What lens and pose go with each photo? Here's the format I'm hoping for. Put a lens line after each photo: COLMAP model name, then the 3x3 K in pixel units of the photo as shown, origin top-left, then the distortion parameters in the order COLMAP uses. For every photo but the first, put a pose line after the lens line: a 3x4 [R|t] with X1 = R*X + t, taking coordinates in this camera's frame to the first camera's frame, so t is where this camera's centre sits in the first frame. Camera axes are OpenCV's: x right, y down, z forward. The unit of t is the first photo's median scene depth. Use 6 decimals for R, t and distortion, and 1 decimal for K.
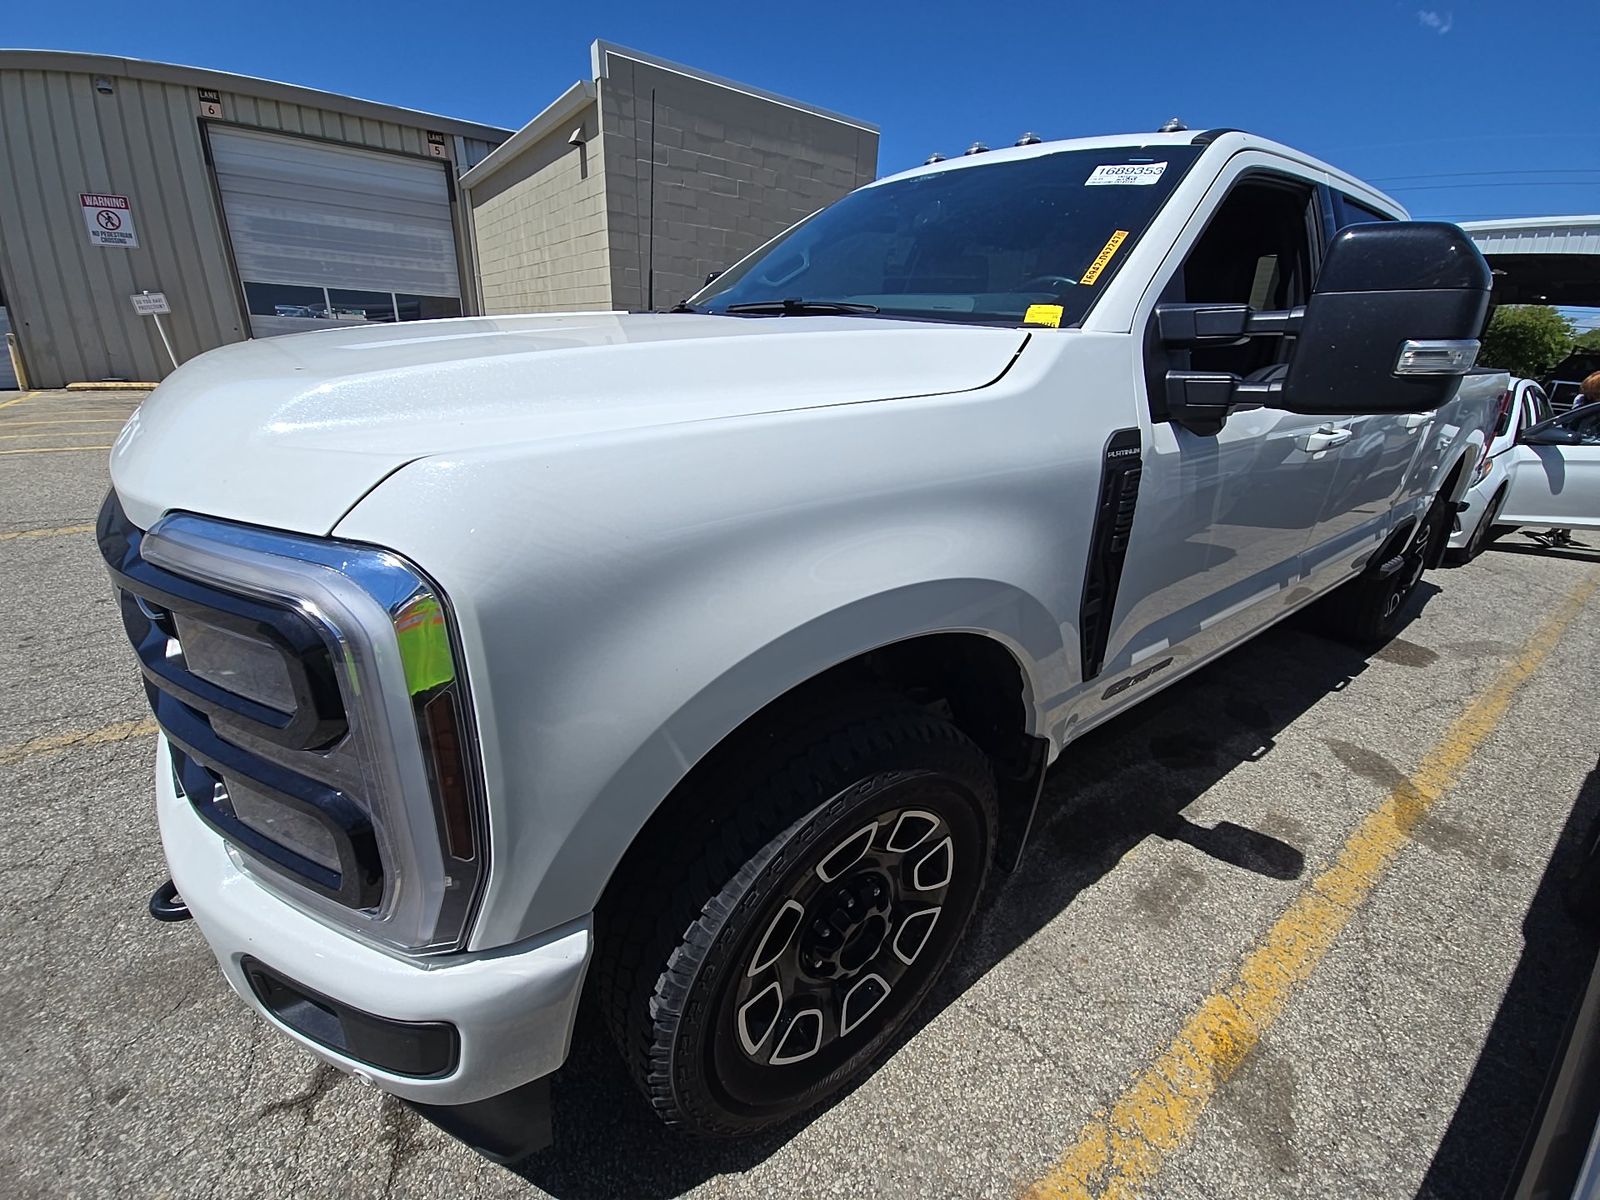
lens RADIAL K [[661.3, 0, 792.0], [0, 661.3, 604.0], [0, 0, 1]] dist [0.000979, -0.009466]
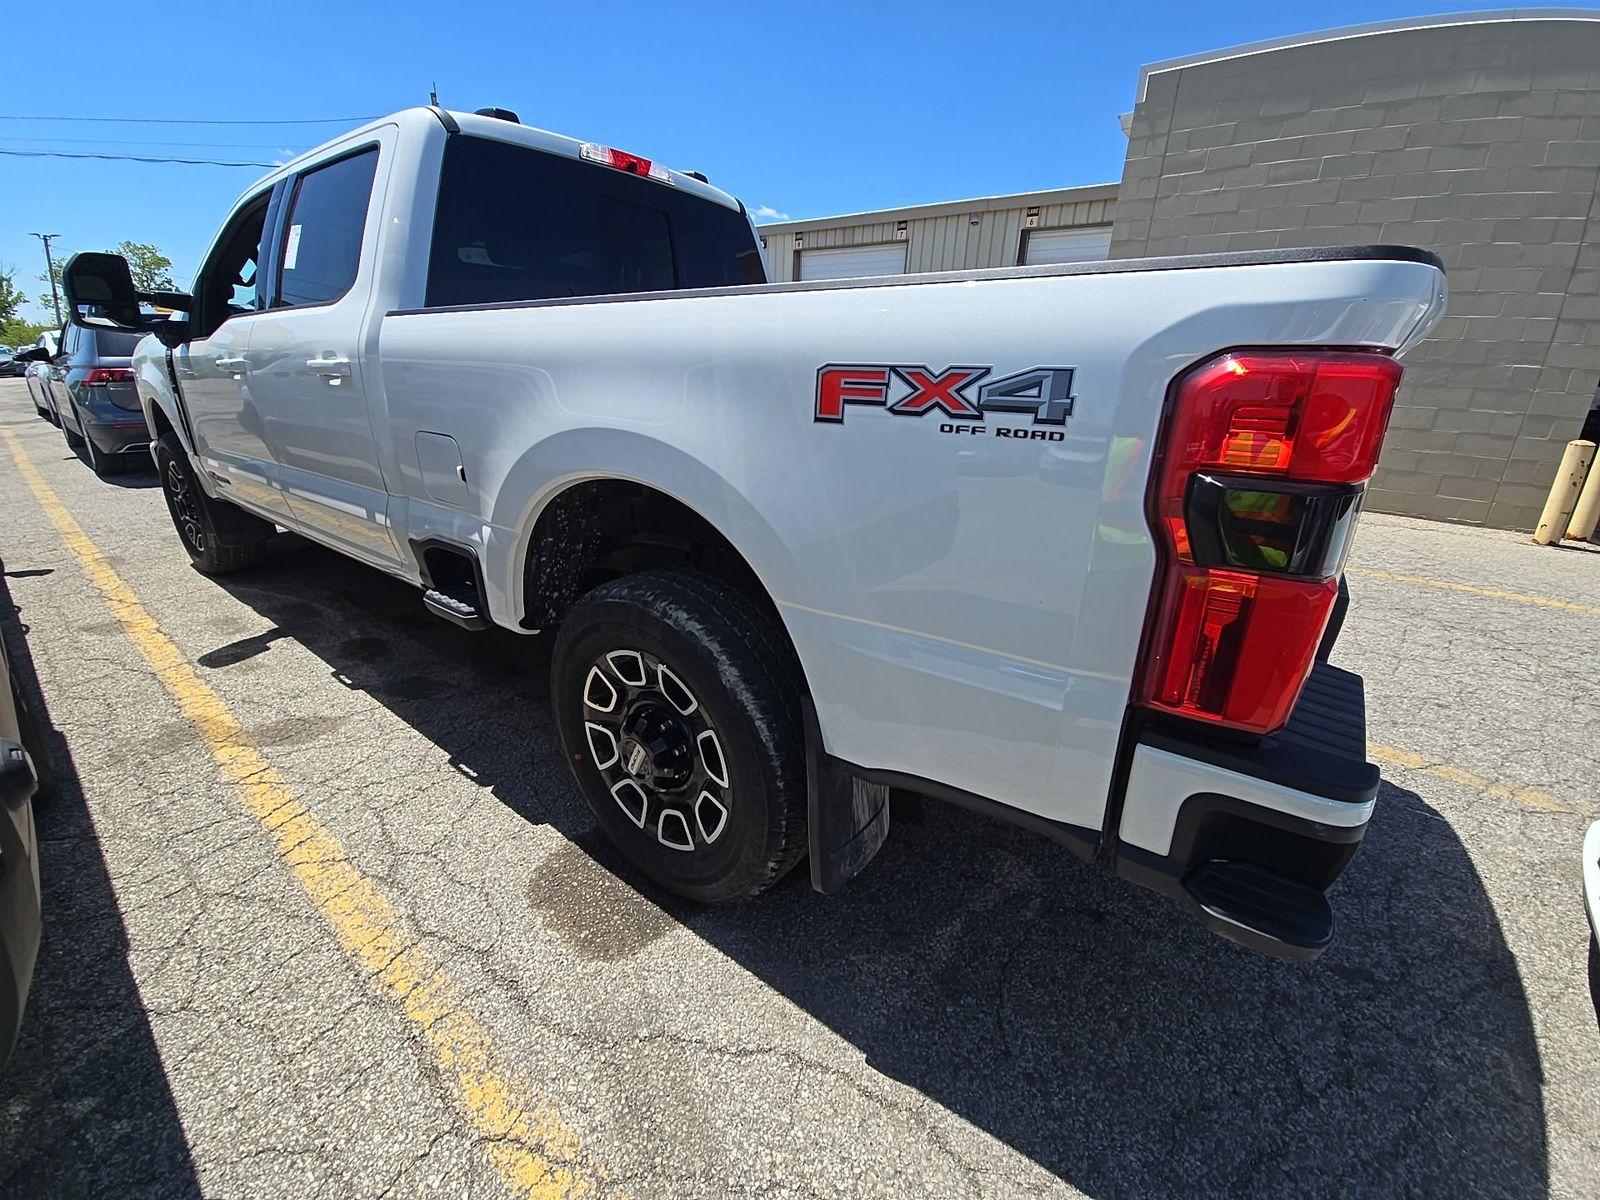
lens RADIAL K [[633.4, 0, 803.0], [0, 633.4, 627.5], [0, 0, 1]] dist [0.000315, 0.000113]
pose [[0.277356, 0.327017, -0.903401, 1.381928], [-0.374469, 0.902724, 0.211805, -0.274244], [0.884786, 0.279551, 0.372834, 0.939260]]
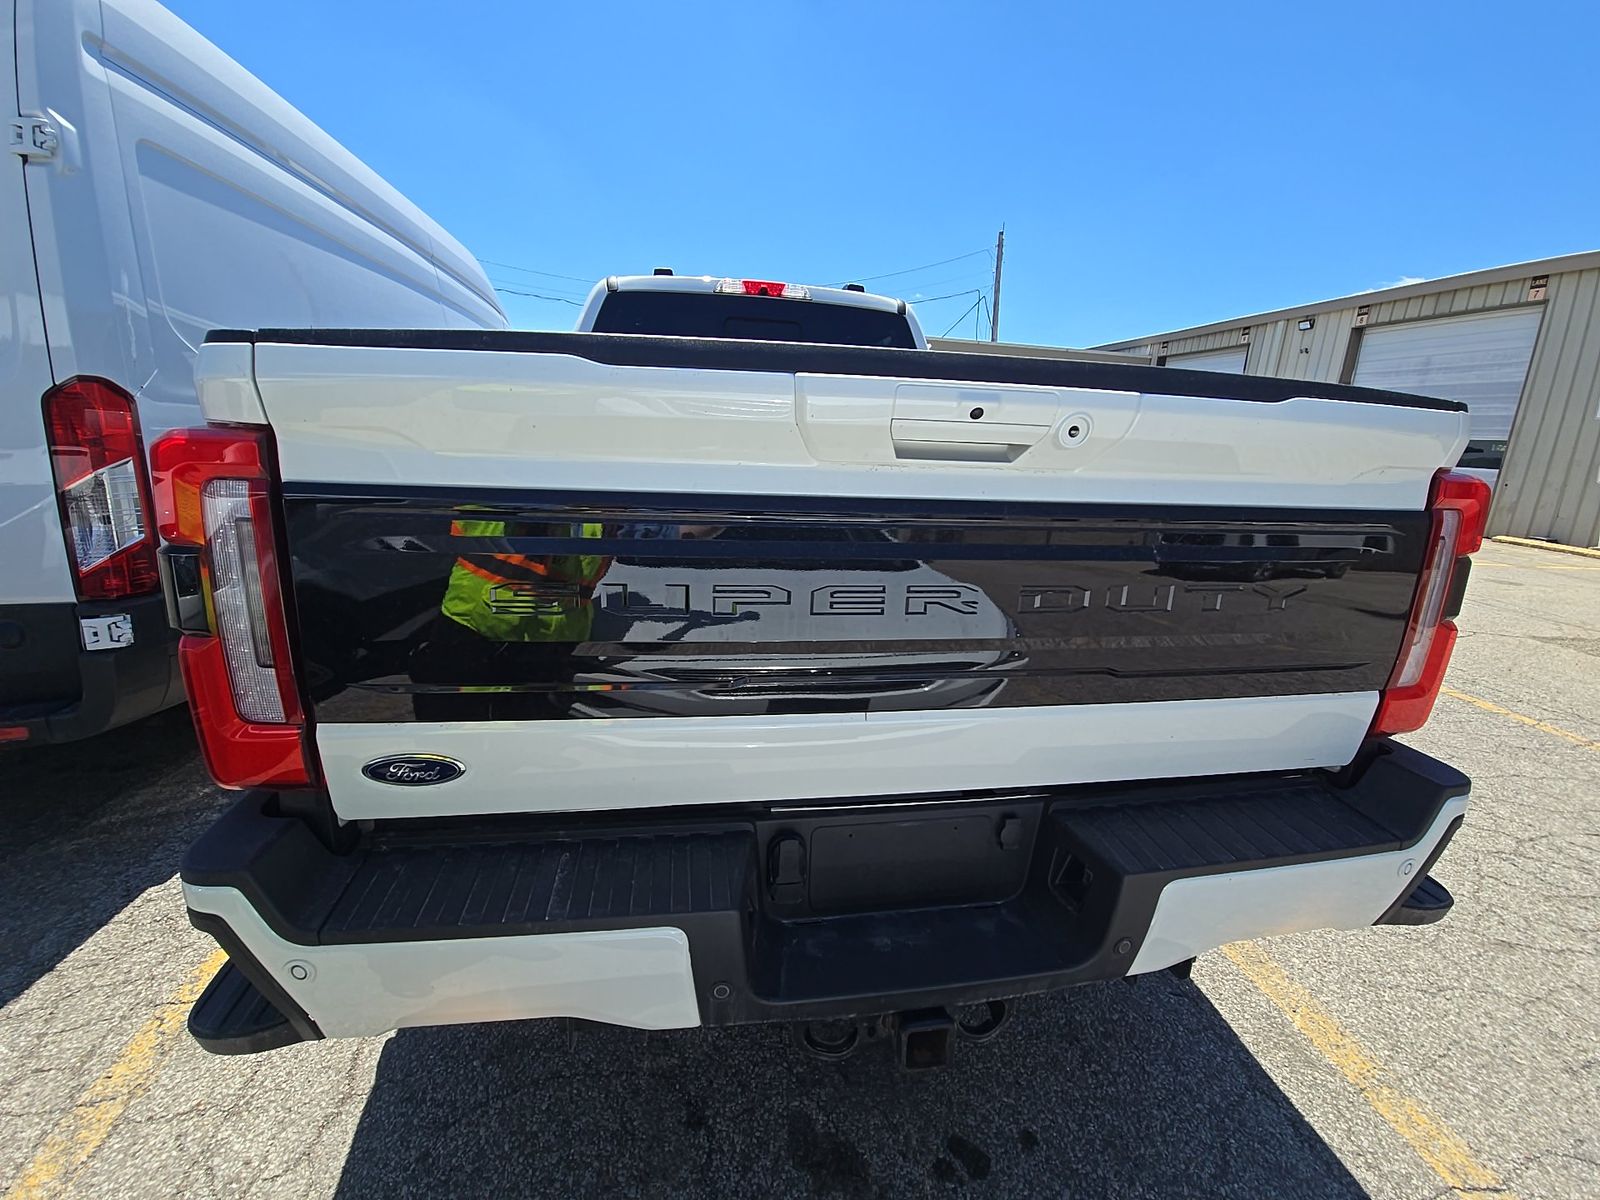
lens RADIAL K [[661.3, 0, 792.0], [0, 661.3, 604.0], [0, 0, 1]] dist [0.000979, -0.009466]
pose [[-0.458813, 0.147162, -0.876261, 1.367299], [-0.394757, 0.849754, 0.349407, -0.359996], [0.796026, 0.506223, -0.331785, 1.137992]]
